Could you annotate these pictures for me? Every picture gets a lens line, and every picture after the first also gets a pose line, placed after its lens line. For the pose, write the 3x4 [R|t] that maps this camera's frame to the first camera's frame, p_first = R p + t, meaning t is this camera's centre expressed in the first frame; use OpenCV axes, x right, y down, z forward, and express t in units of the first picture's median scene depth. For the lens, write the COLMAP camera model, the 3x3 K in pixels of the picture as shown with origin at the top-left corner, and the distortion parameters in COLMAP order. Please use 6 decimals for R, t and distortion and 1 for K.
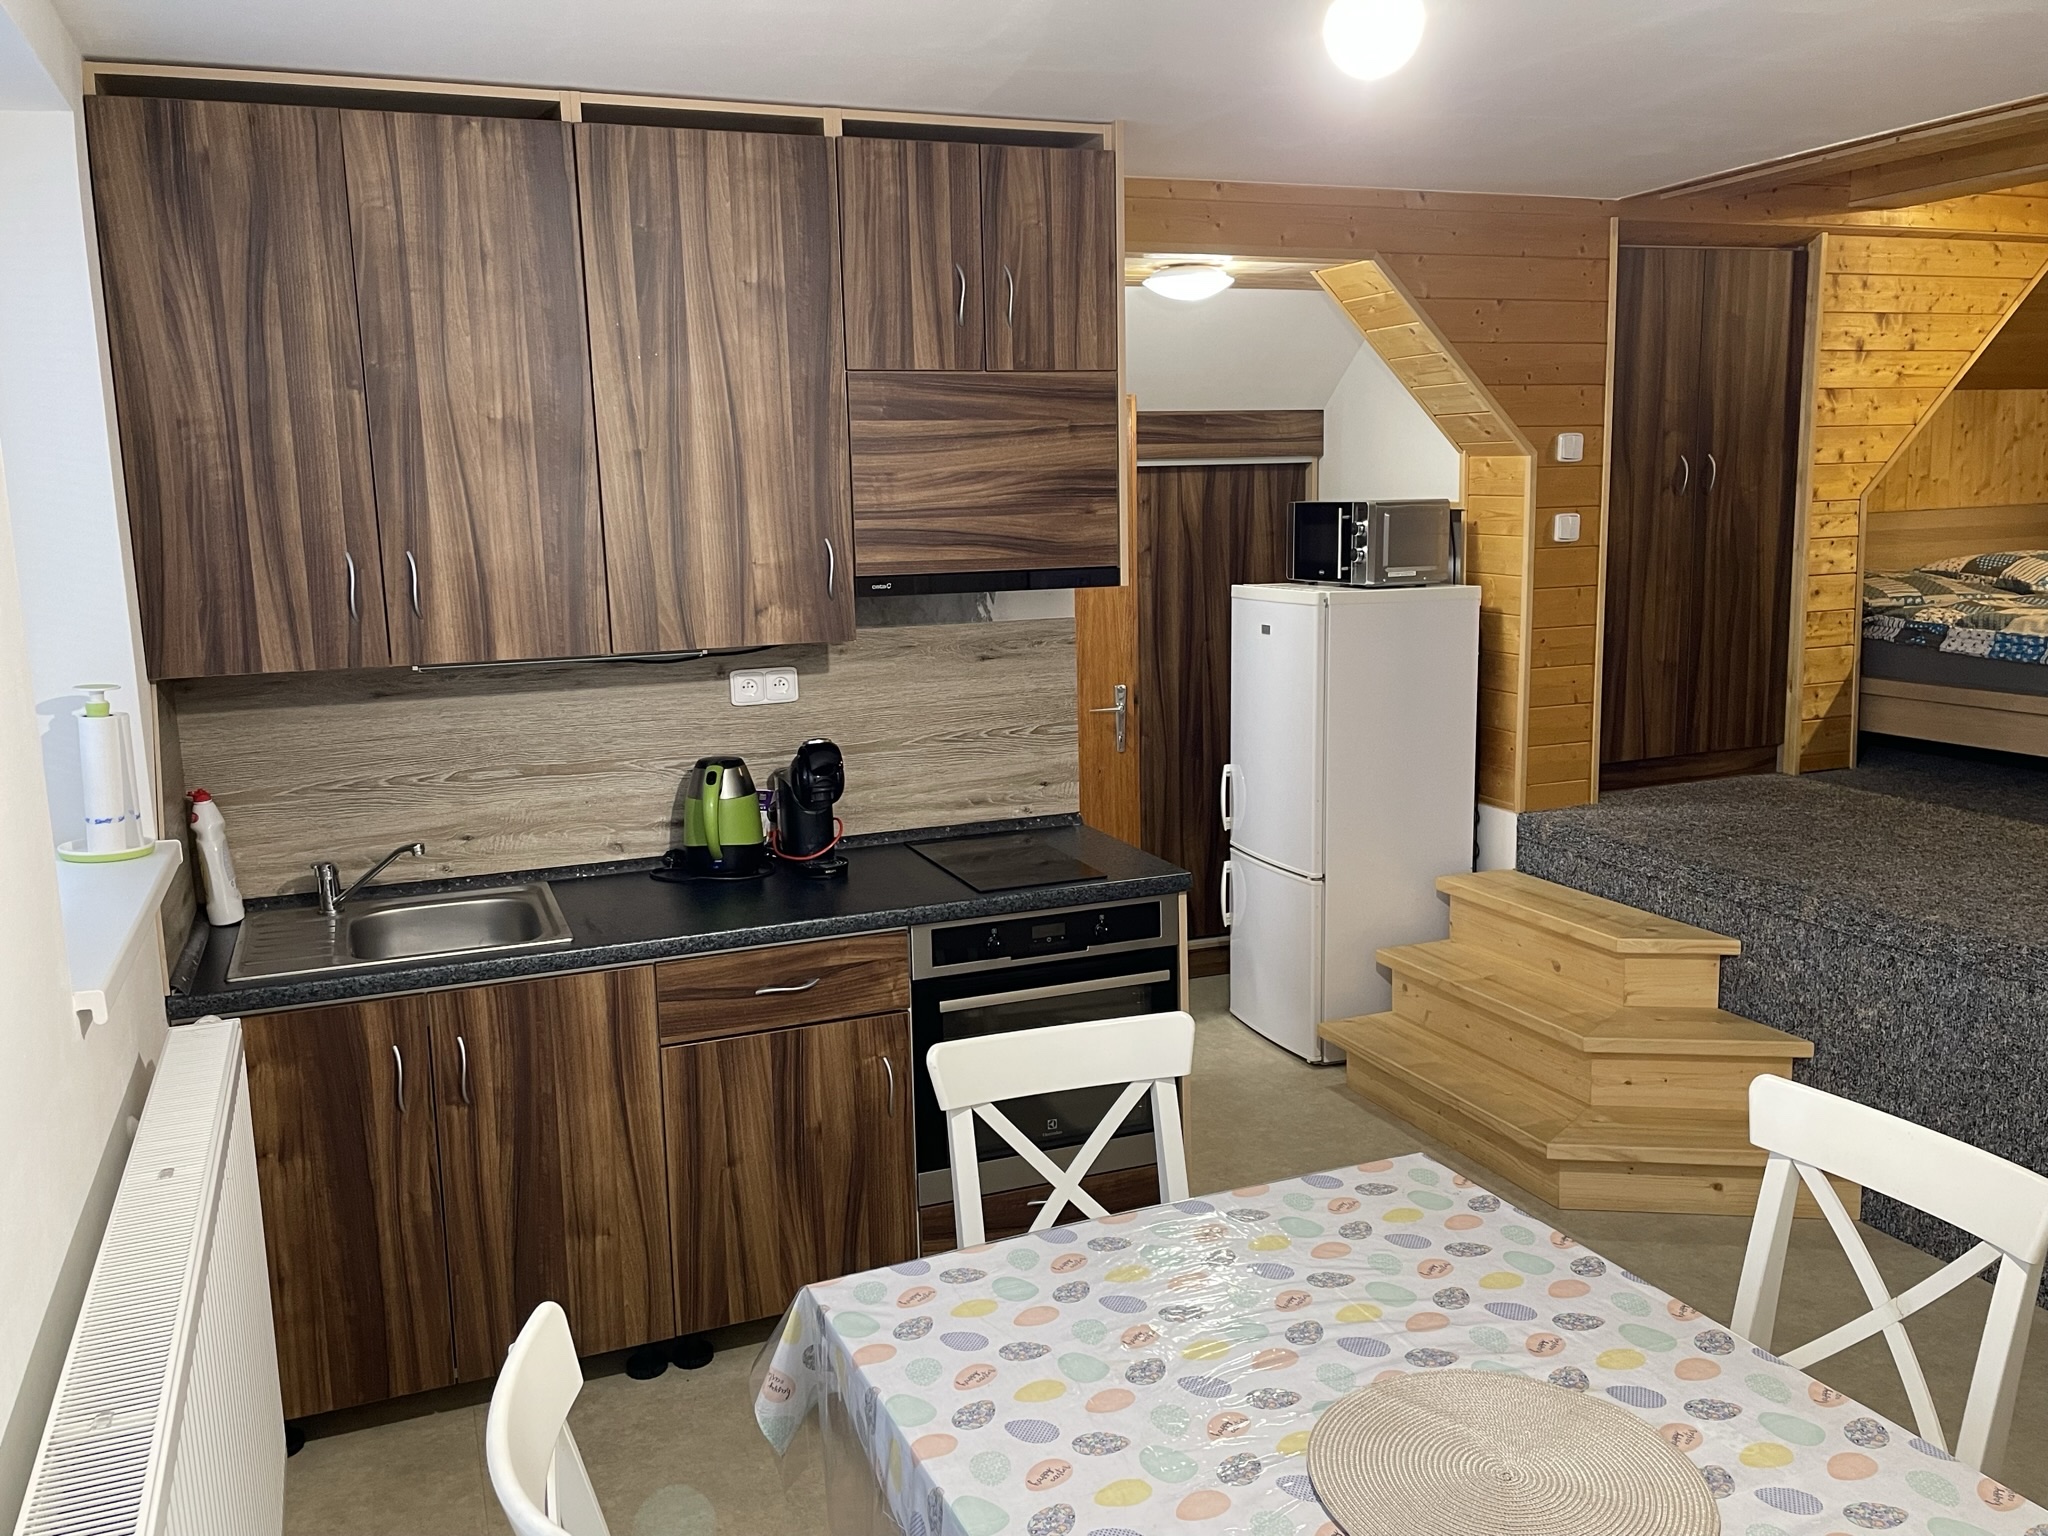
lens RADIAL K [[1639.3, 0, 1017.3], [0, 1639.3, 756.9], [0, 0, 1]] dist [0.104414, -0.153074]
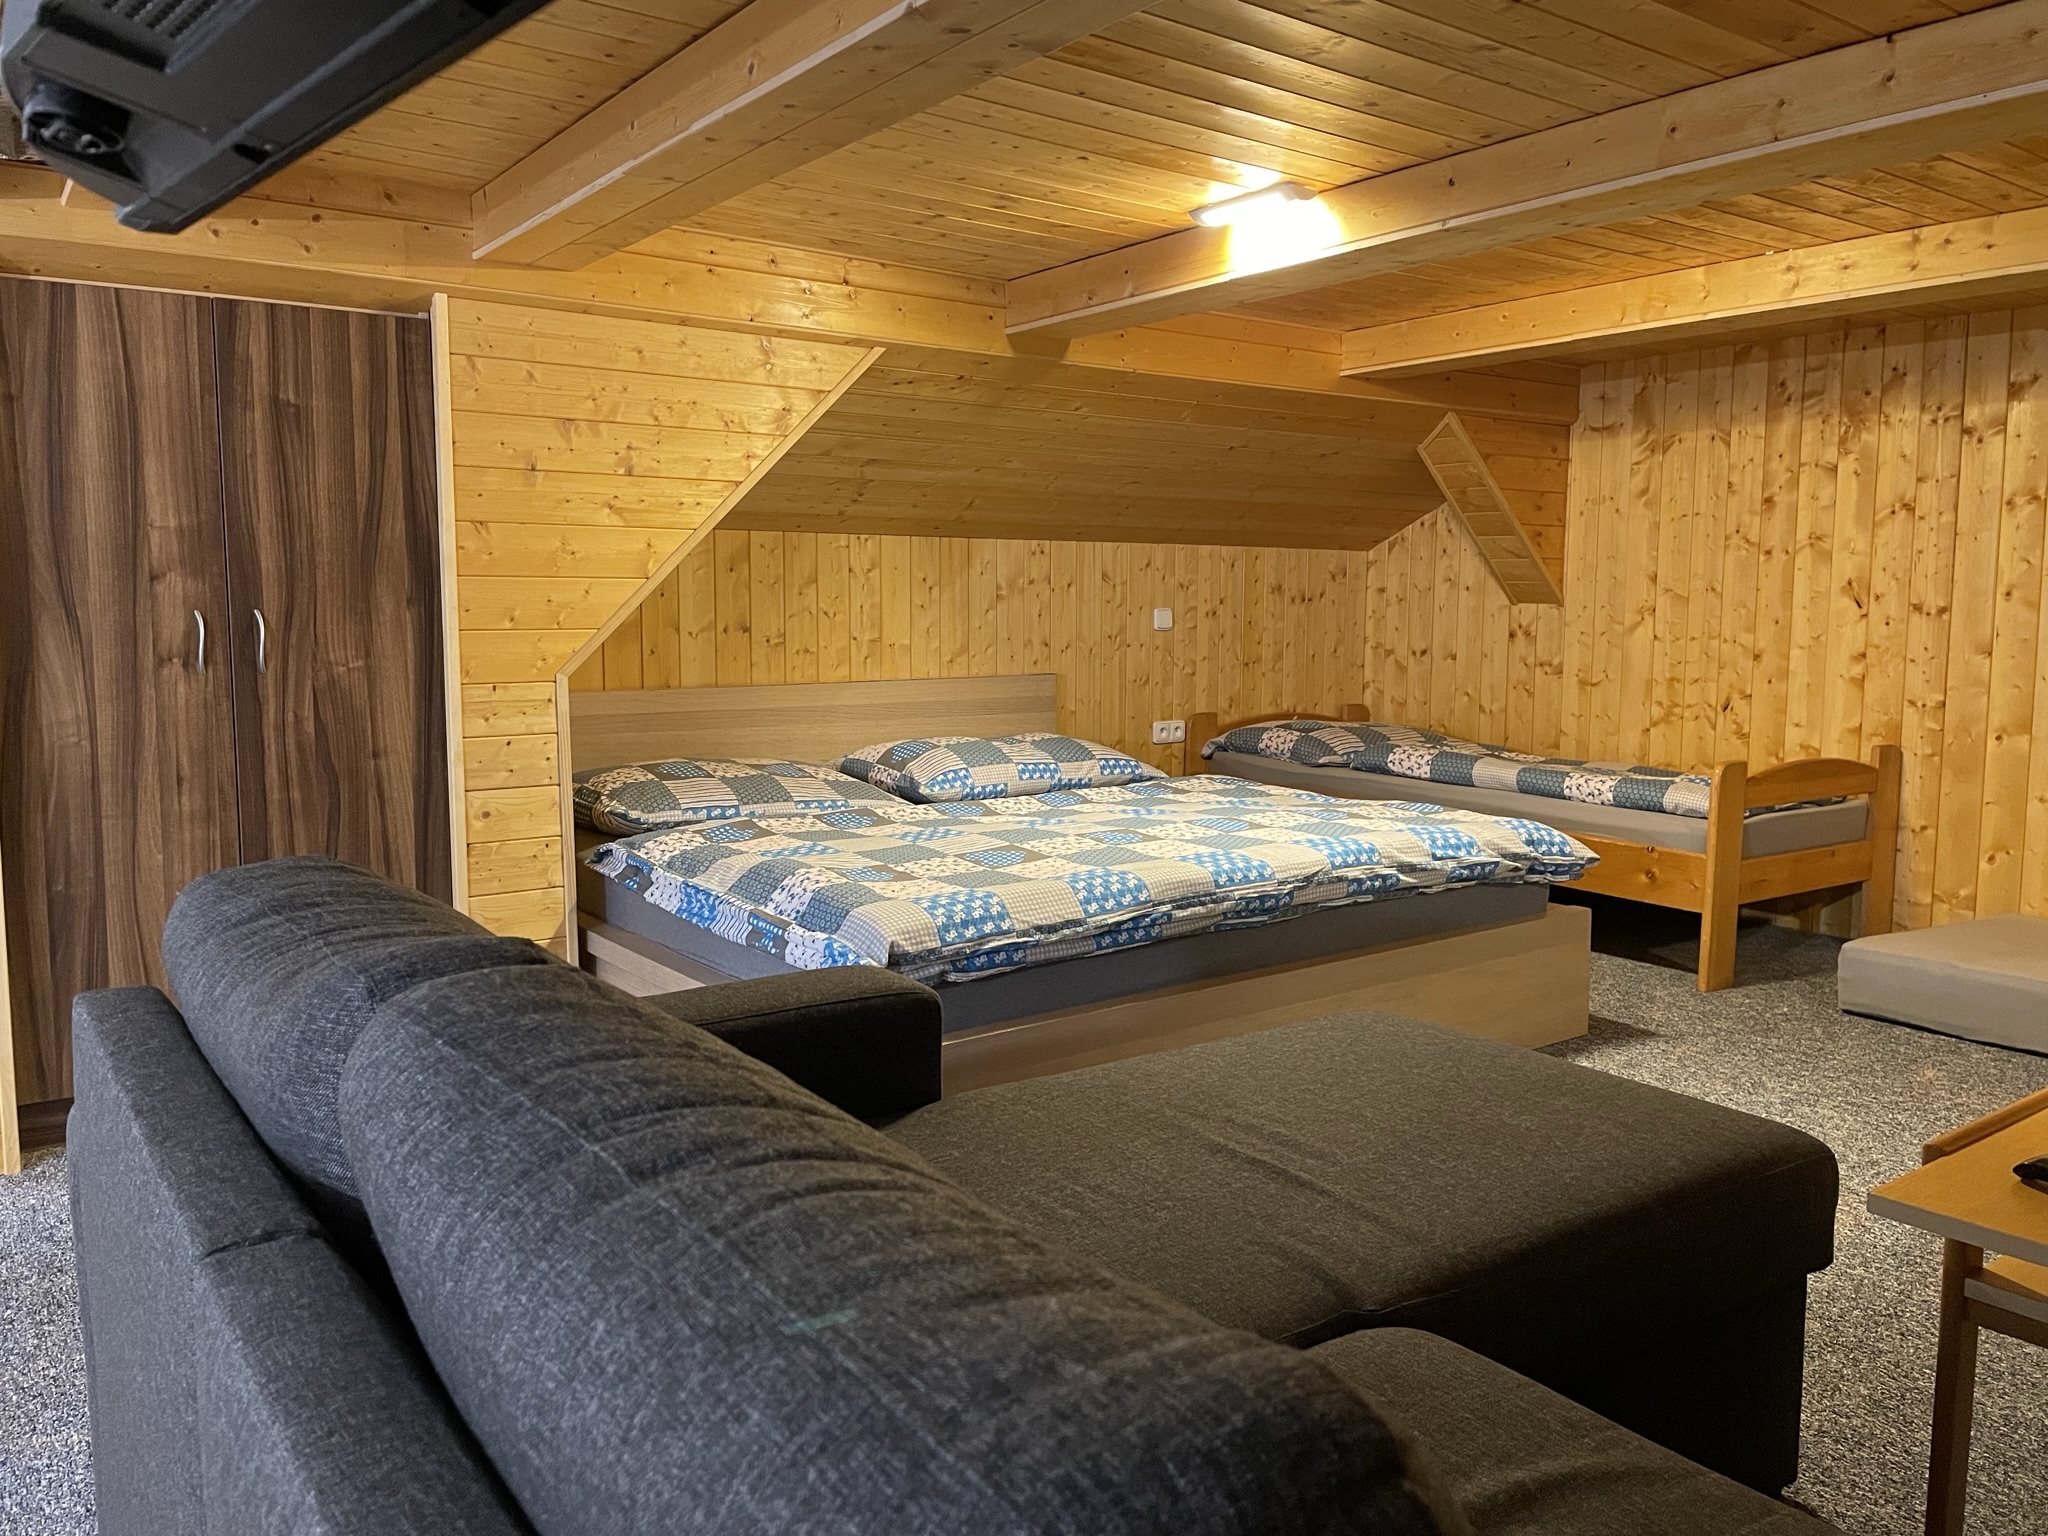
lens RADIAL K [[1537.2, 0, 1025.5], [0, 1537.2, 747.4], [0, 0, 1]] dist [0.104946, -0.141002]
pose [[0.967758, 0.007123, 0.251780, 0.827399], [0.009835, 0.997769, -0.066029, -0.126747], [-0.251688, 0.066376, 0.965530, 0.501181]]
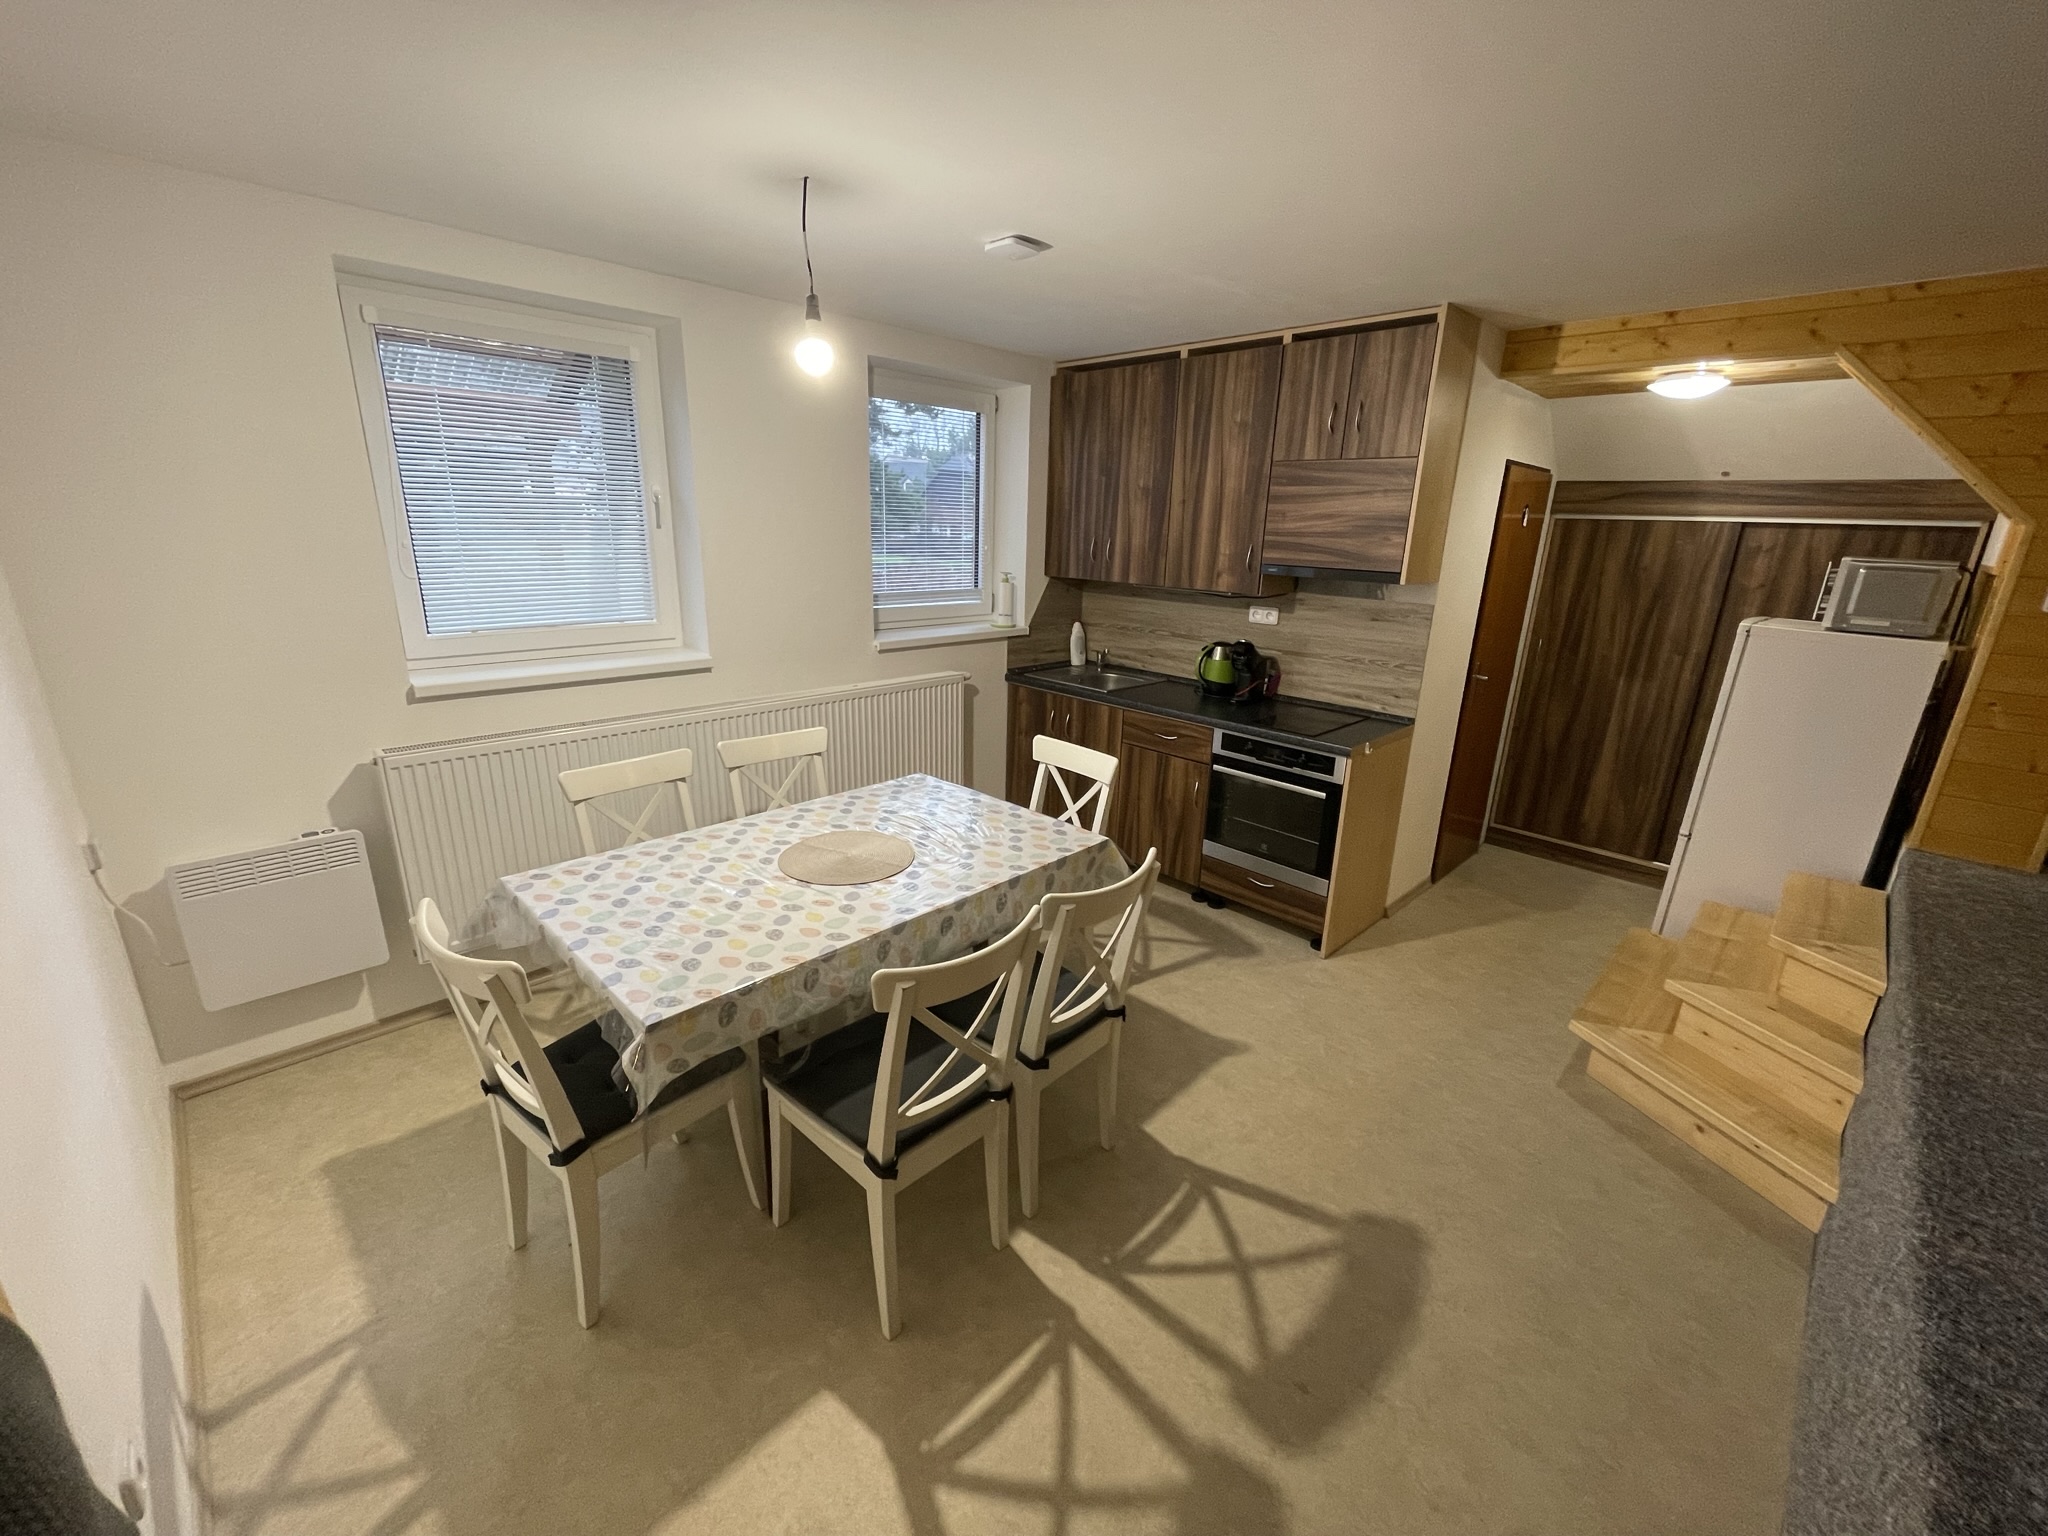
lens RADIAL K [[823.6, 0, 1026.2], [0, 823.6, 765.4], [0, 0, 1]] dist [-0.002495, -0.000476]
pose [[0.390512, 0.296065, -0.871691, 0.778417], [-0.184361, 0.952845, 0.241036, -0.063224], [0.901949, 0.066578, 0.426680, 0.307444]]
